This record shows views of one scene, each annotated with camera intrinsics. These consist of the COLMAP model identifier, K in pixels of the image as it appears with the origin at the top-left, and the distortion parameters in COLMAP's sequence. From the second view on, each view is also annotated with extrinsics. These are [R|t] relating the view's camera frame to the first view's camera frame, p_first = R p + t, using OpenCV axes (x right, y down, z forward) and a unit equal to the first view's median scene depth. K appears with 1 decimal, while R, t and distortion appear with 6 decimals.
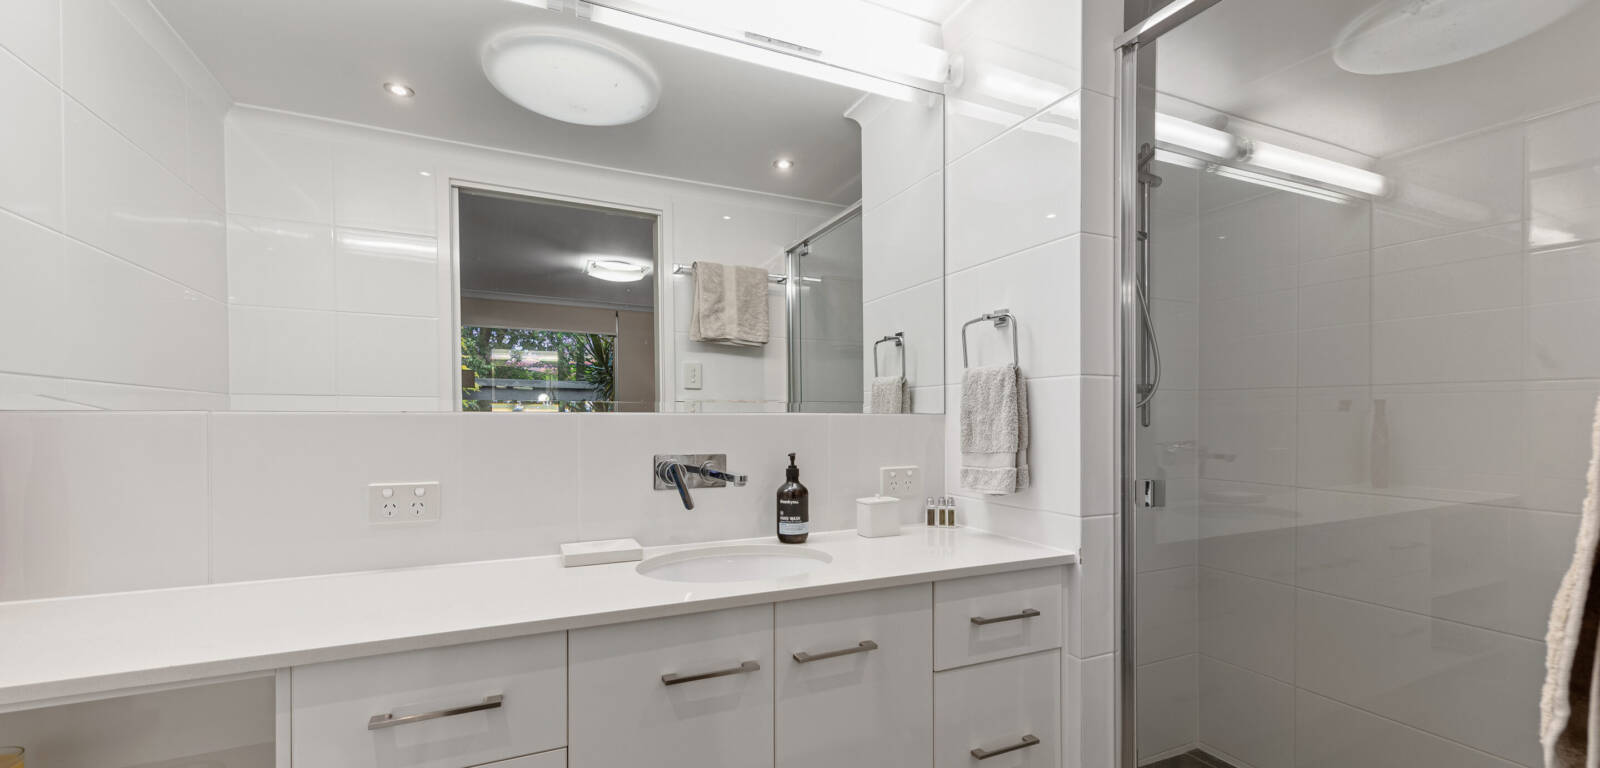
lens RADIAL K [[633.9, 0, 805.7], [0, 633.9, 381.3], [0, 0, 1]] dist [0.001690, 0.000028]
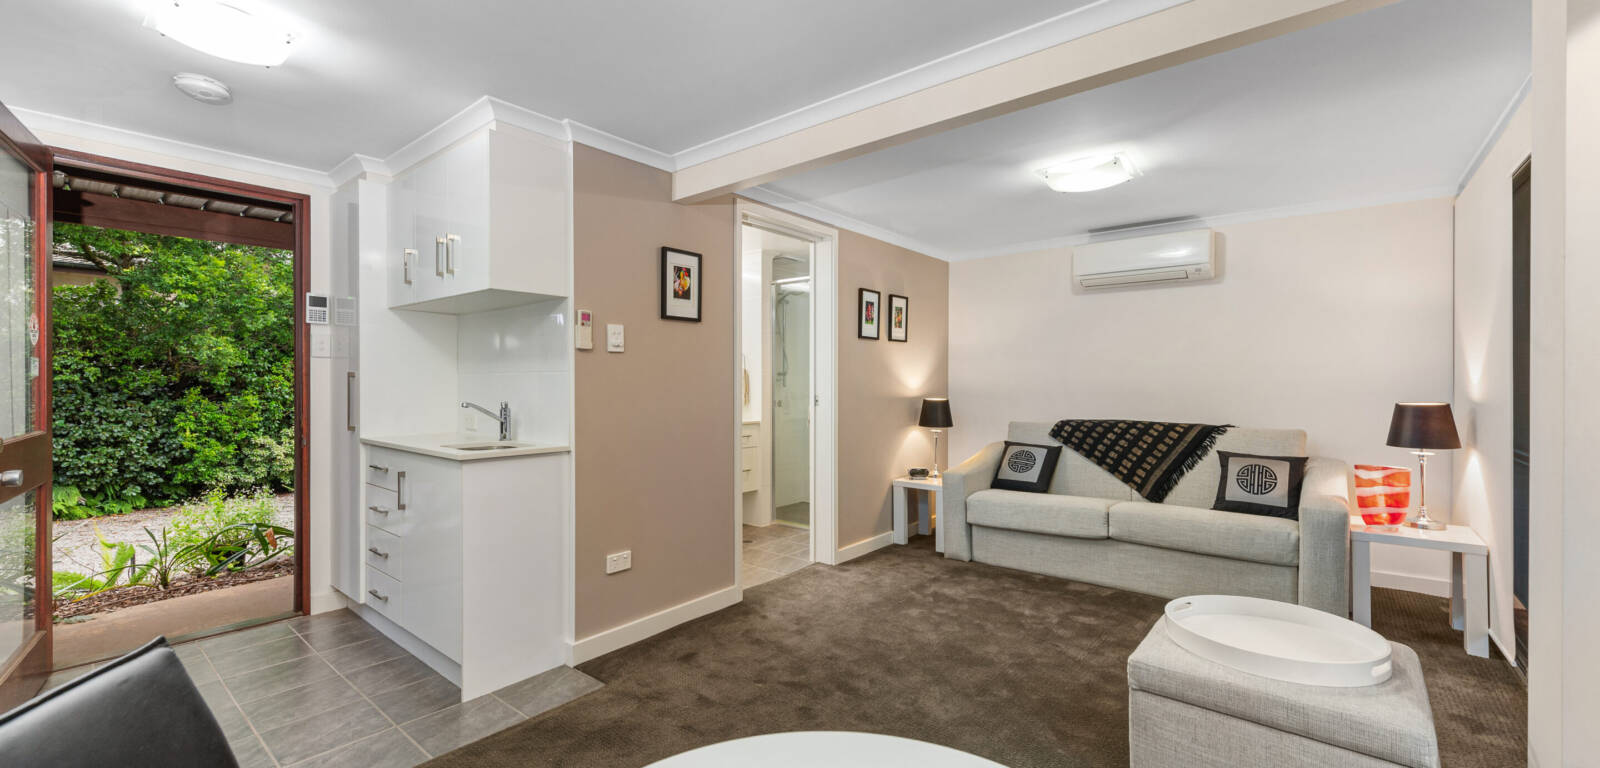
lens RADIAL K [[633.9, 0, 798.5], [0, 633.9, 383.0], [0, 0, 1]] dist [0.001690, 0.000028]
pose [[0.895020, -0.003213, 0.446015, -1.051533], [0.005310, 0.999980, -0.003450, 0.066273], [-0.445995, 0.005456, 0.895019, -2.473729]]
